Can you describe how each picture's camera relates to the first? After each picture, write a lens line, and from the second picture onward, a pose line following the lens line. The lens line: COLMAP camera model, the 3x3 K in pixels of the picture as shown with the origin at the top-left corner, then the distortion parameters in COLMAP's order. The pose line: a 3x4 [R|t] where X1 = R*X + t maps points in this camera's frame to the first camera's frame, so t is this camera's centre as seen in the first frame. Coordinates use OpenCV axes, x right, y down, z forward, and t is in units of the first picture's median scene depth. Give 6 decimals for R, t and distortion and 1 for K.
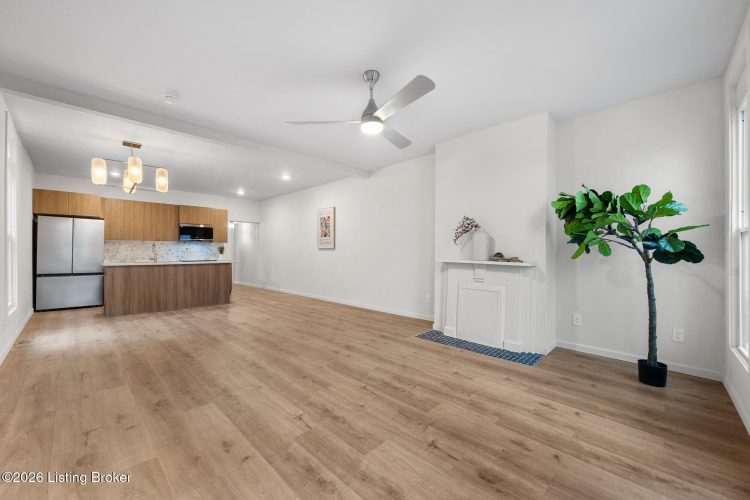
lens RADIAL K [[295.0, 0, 374.1], [0, 295.0, 251.2], [0, 0, 1]] dist [0.000011, 0.000000]
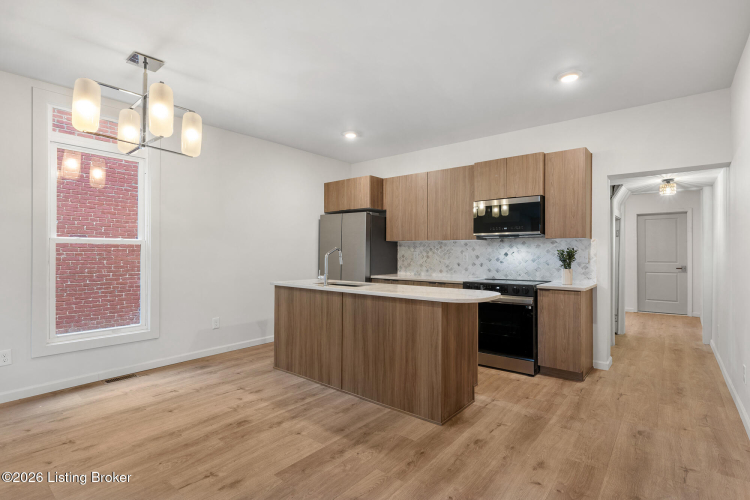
lens RADIAL K [[370.1, 0, 374.4], [0, 370.1, 251.4], [0, 0, 1]] dist [0.001031, 0.000031]
pose [[0.086096, 0.000290, -0.996287, -0.082152], [0.000824, 1.000000, 0.000362, -0.015079], [0.996286, -0.000852, 0.086096, 0.847512]]
